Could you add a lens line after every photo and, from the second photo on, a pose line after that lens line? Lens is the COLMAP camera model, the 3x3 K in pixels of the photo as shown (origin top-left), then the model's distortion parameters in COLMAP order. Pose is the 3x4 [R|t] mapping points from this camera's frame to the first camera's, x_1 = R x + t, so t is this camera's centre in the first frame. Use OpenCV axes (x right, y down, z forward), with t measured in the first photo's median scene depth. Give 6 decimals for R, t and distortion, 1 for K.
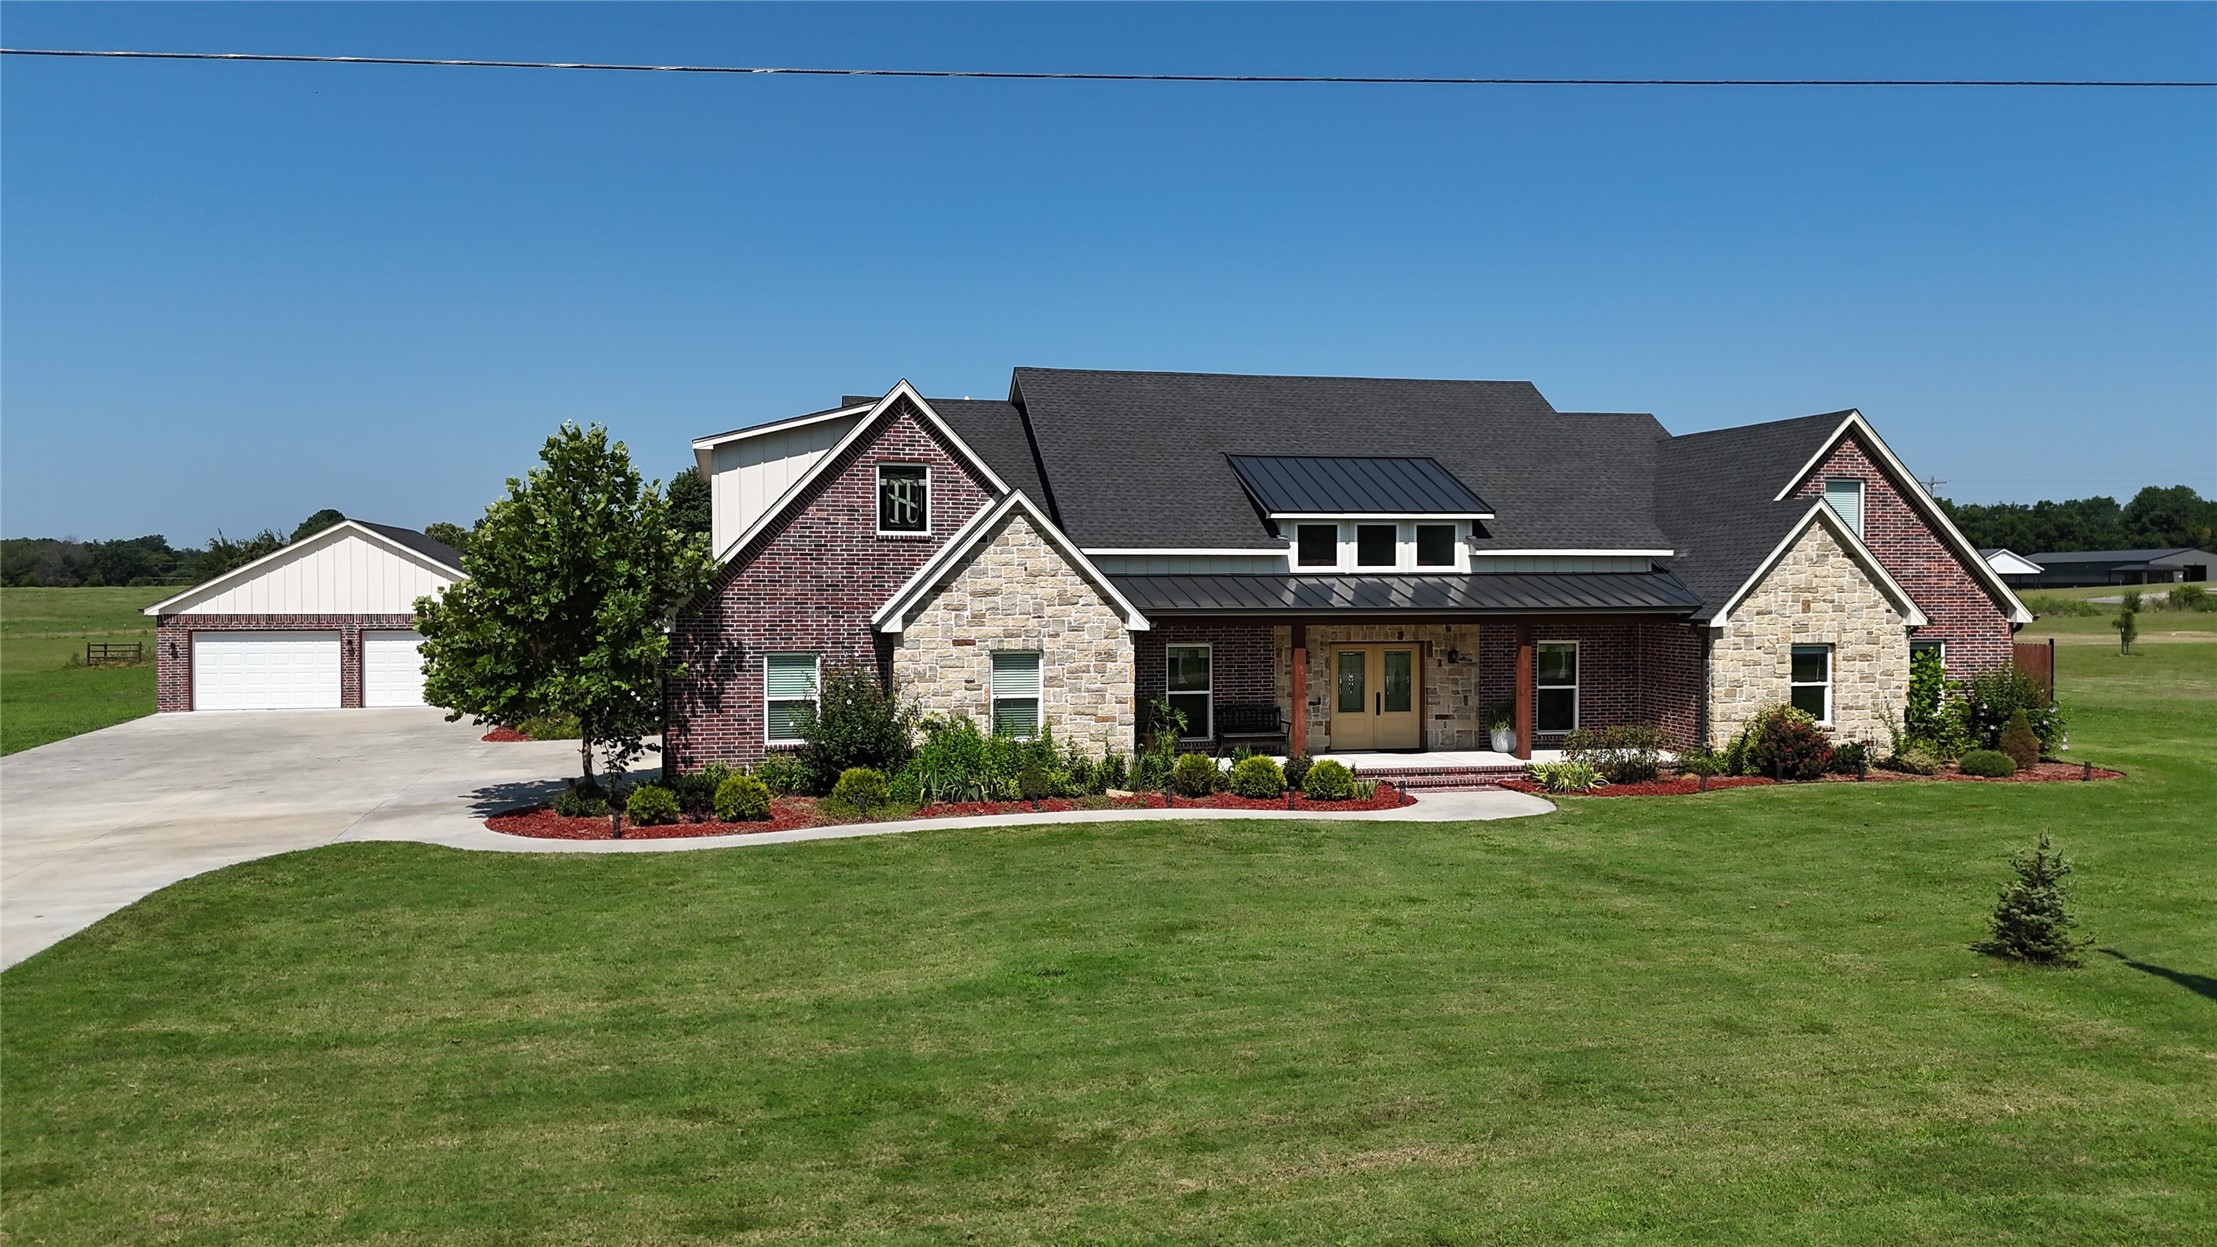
lens RADIAL K [[1633.0, 0, 1109.7], [0, 1633.0, 616.9], [0, 0, 1]] dist [0.055068, -0.048179]
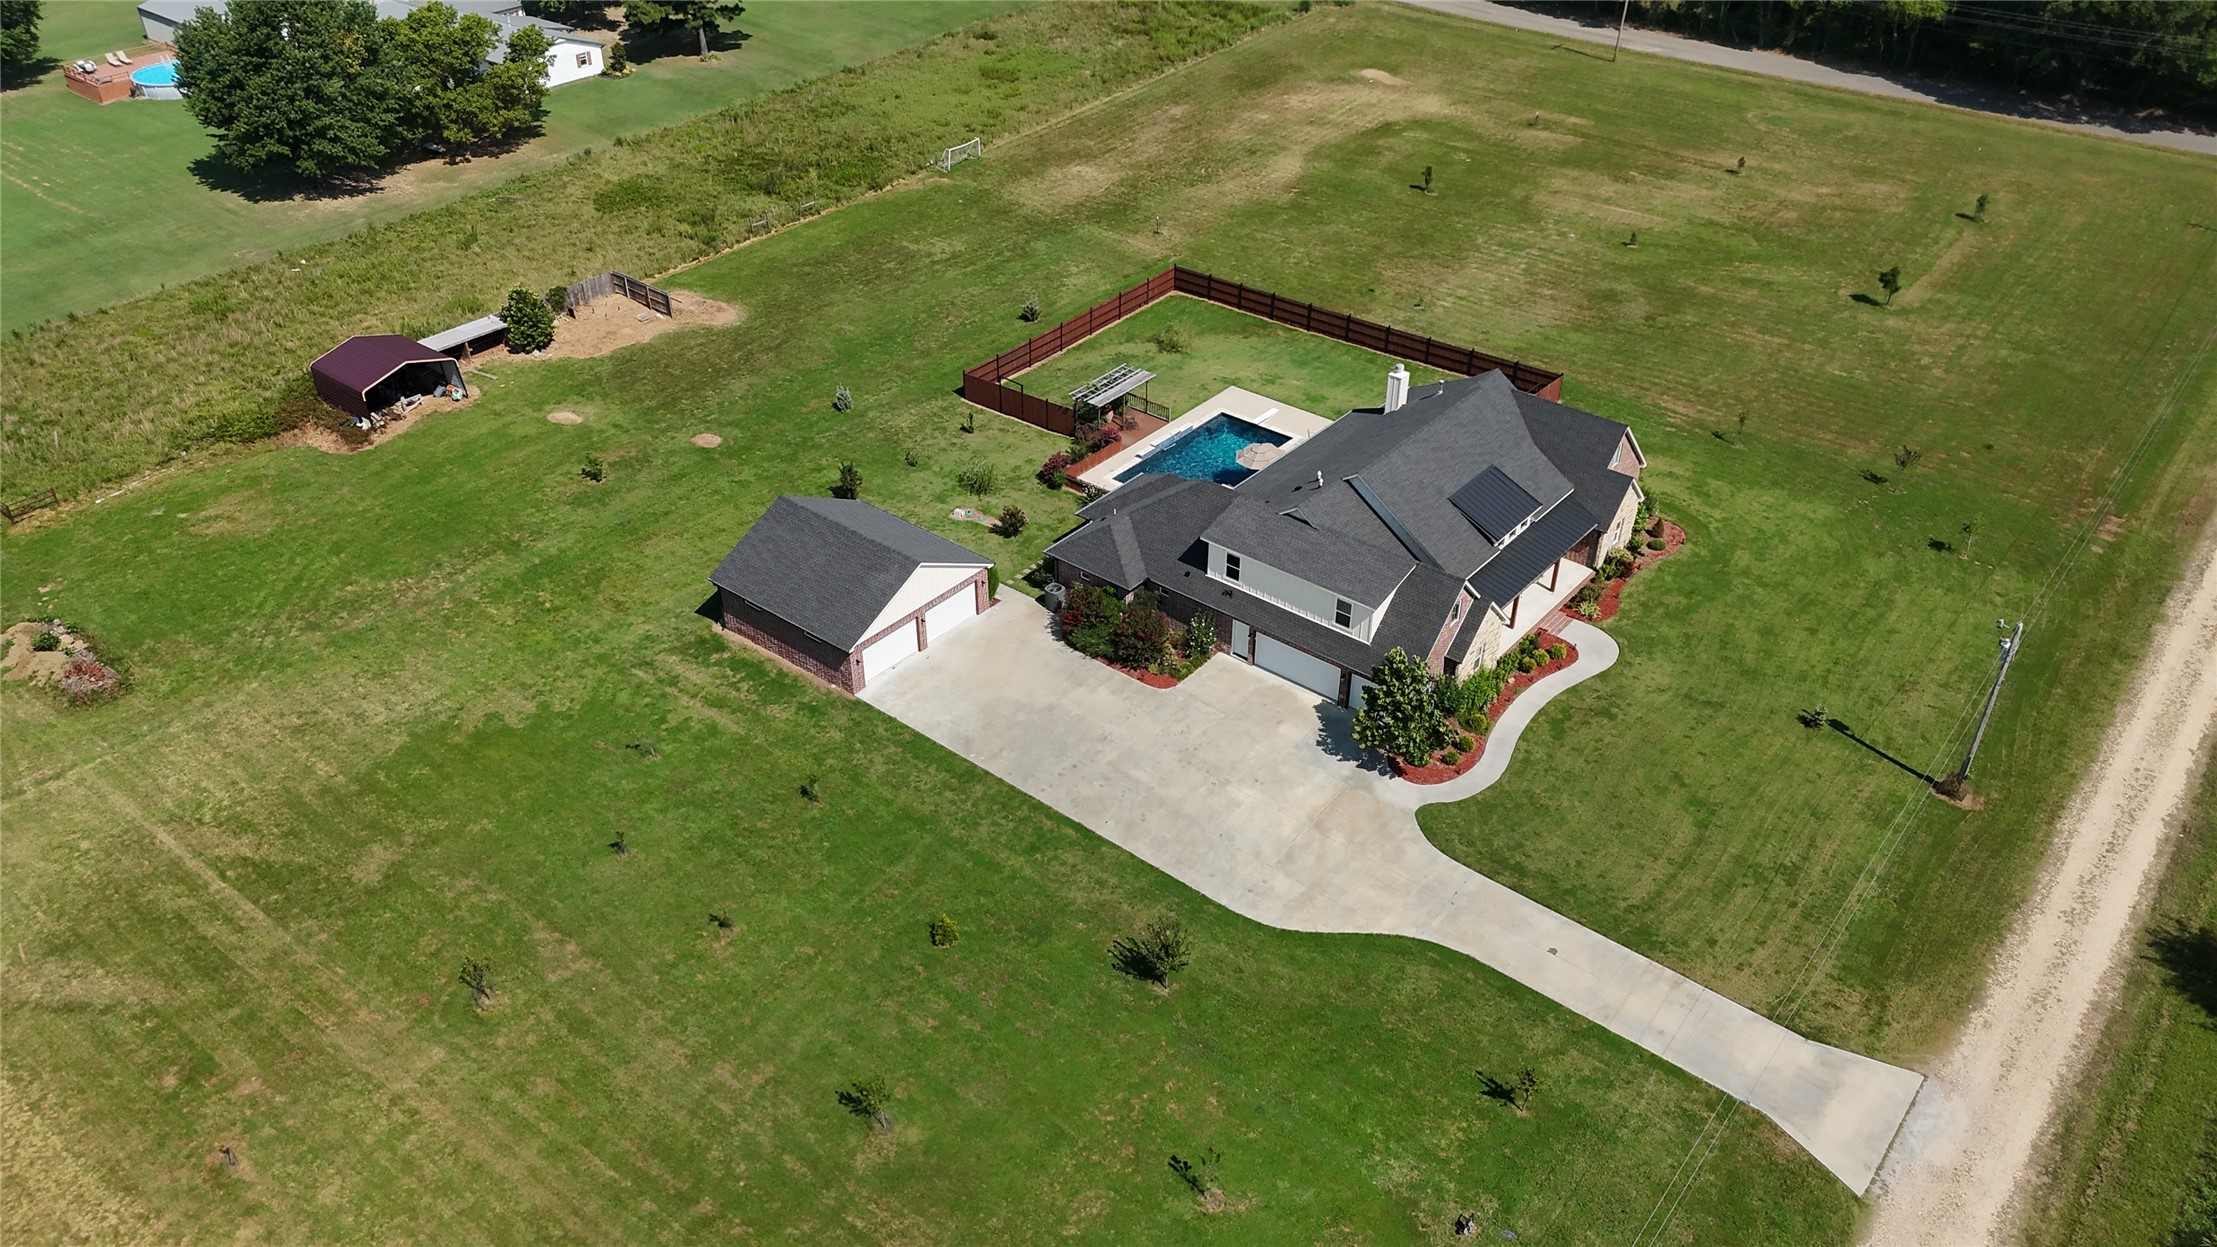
lens RADIAL K [[1633.0, 0, 1104.1], [0, 1633.0, 623.2], [0, 0, 1]] dist [0.055068, -0.048179]
pose [[0.794908, -0.342117, 0.501076, -1.878913], [0.011765, 0.834400, 0.551034, -1.499648], [-0.606616, -0.432126, 0.667296, -0.460979]]
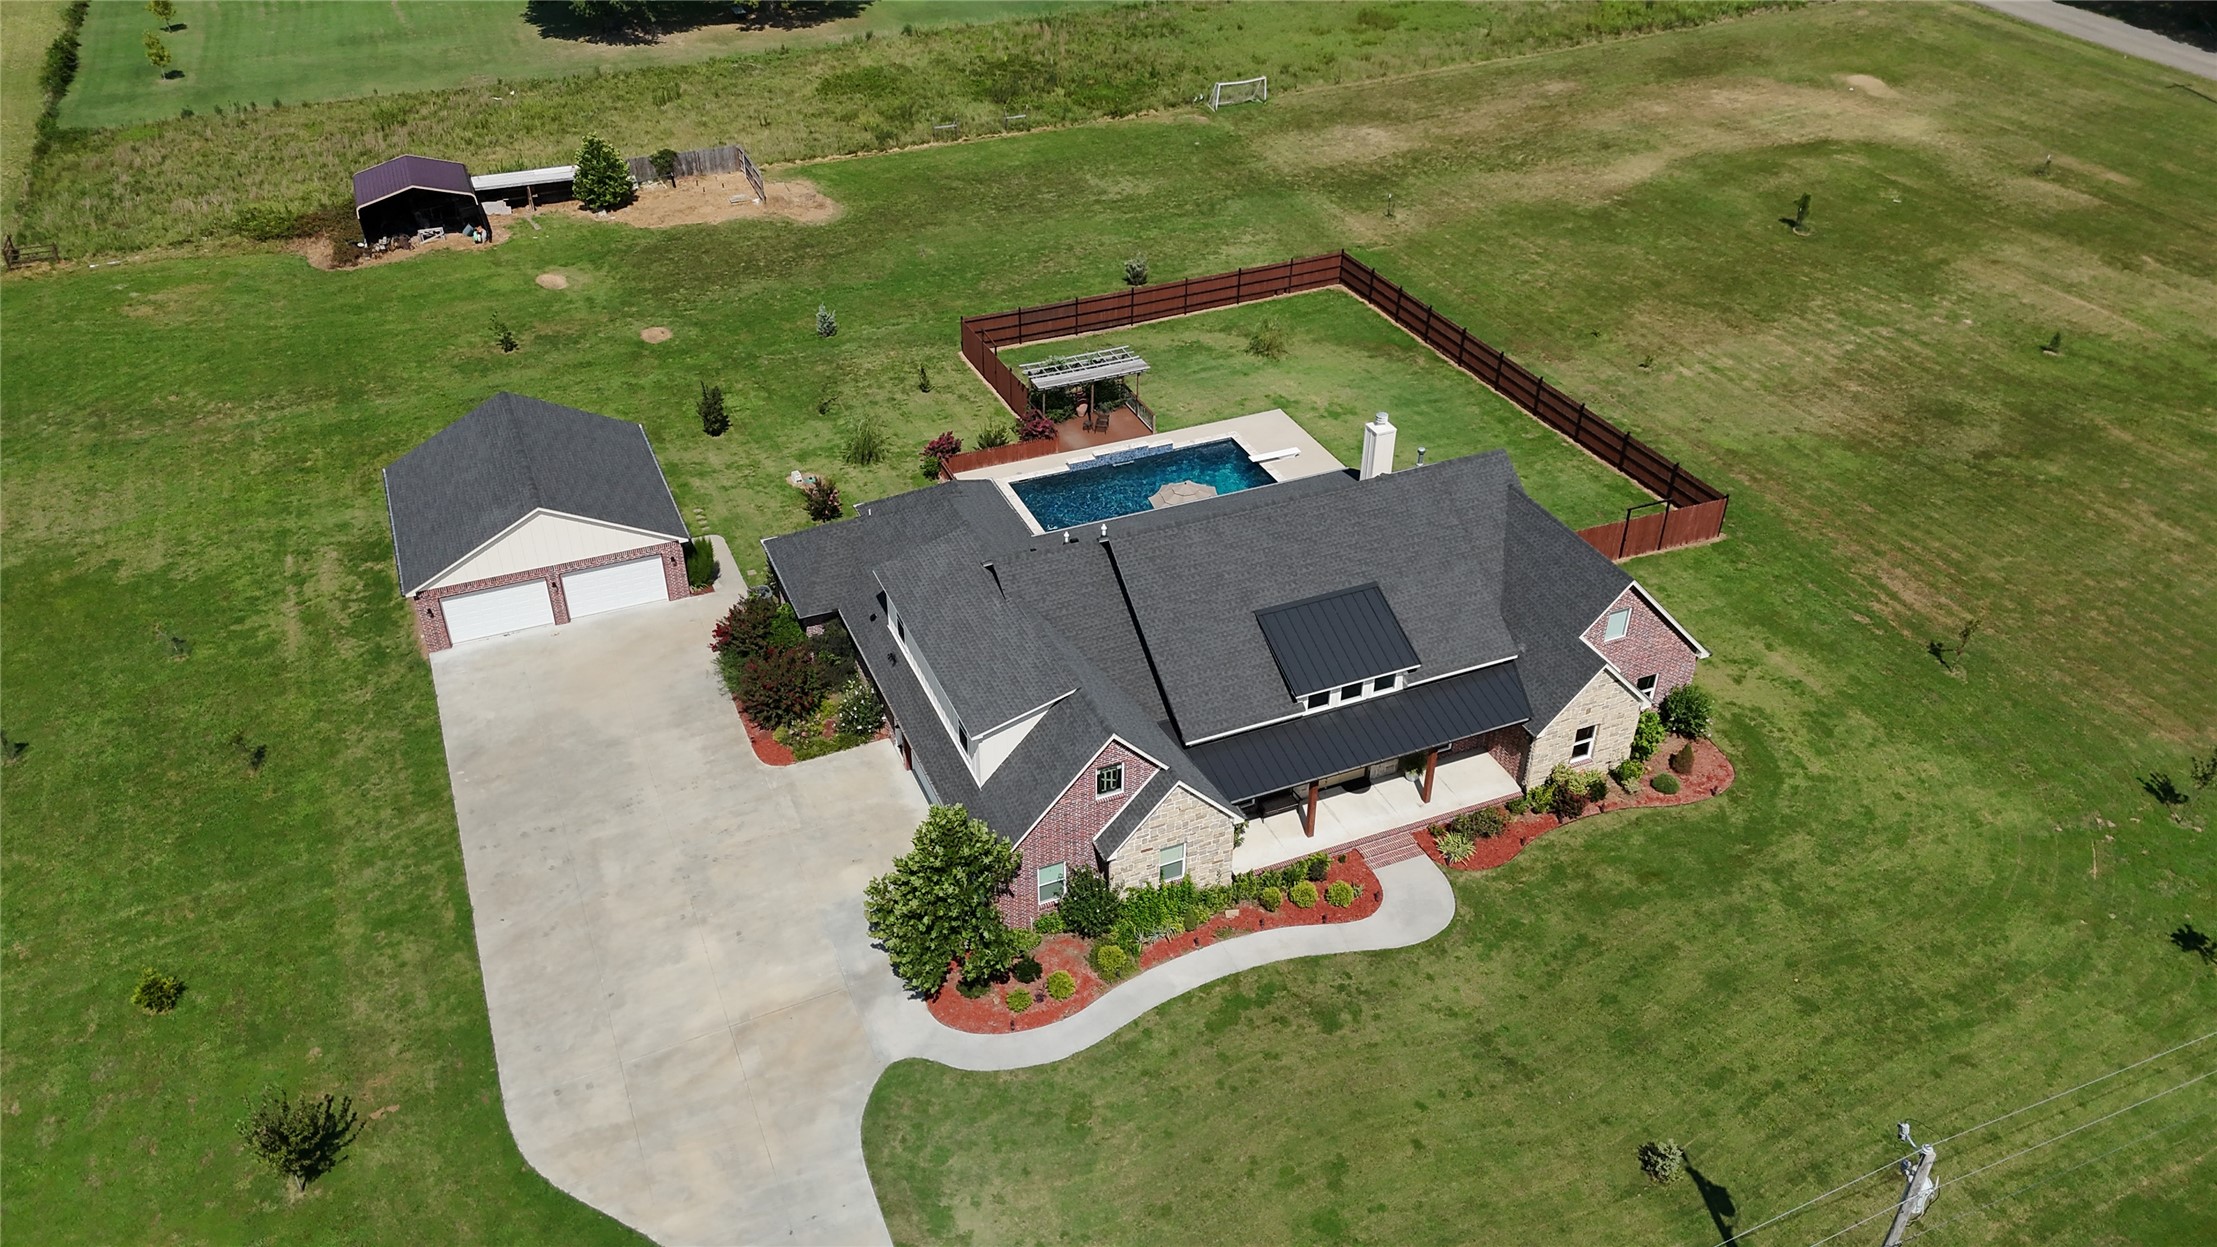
lens RADIAL K [[1633.0, 0, 1105.6], [0, 1633.0, 621.1], [0, 0, 1]] dist [0.055068, -0.048179]
pose [[0.984075, -0.093498, 0.151178, -0.355830], [-0.004112, 0.838285, 0.545217, -1.093577], [-0.177706, -0.537156, 0.824551, -0.312339]]
